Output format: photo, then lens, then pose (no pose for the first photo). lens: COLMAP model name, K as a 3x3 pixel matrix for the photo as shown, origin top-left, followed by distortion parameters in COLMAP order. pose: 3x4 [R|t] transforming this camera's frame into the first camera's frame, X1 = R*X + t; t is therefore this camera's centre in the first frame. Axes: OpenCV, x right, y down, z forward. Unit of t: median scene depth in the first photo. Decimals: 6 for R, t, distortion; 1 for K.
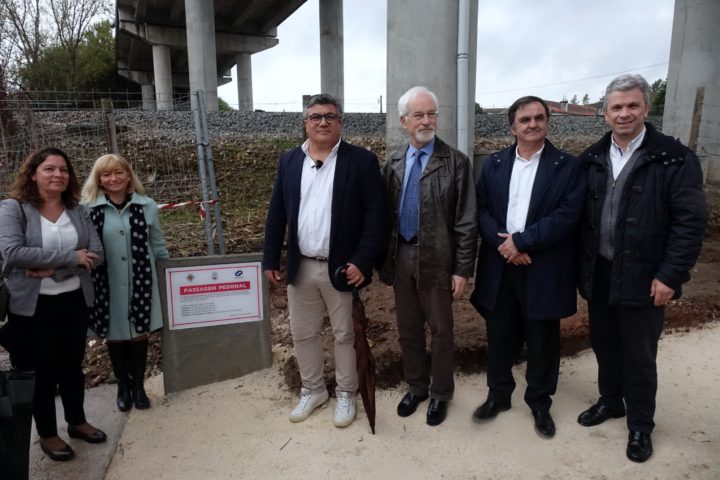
lens RADIAL K [[503.9, 0, 355.4], [0, 503.9, 238.6], [0, 0, 1]] dist [0.034006, -0.019716]
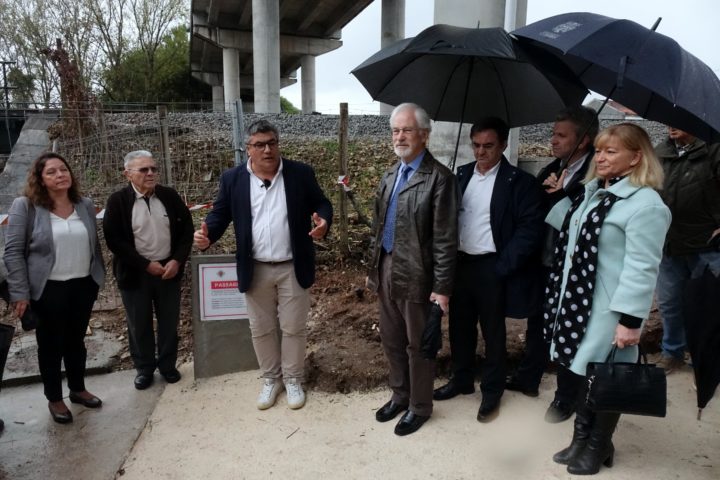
lens RADIAL K [[503.9, 0, 354.6], [0, 503.9, 241.0], [0, 0, 1]] dist [0.034006, -0.019716]
pose [[0.992138, 0.039837, -0.118643, 0.074284], [-0.039435, 0.999206, 0.005732, -0.008997], [0.118777, -0.001008, 0.992920, -0.036385]]
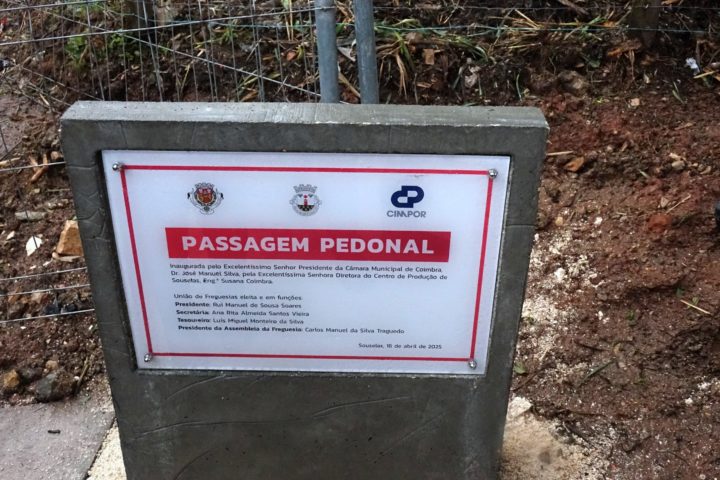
lens RADIAL K [[739.3, 0, 358.5], [0, 739.3, 240.0], [0, 0, 1]] dist [-0.015060, 0.000000]
pose [[0.945619, 0.186166, -0.266732, -0.145734], [-0.068908, 0.916062, 0.395073, -0.039467], [0.317893, -0.355209, 0.879074, 0.634412]]
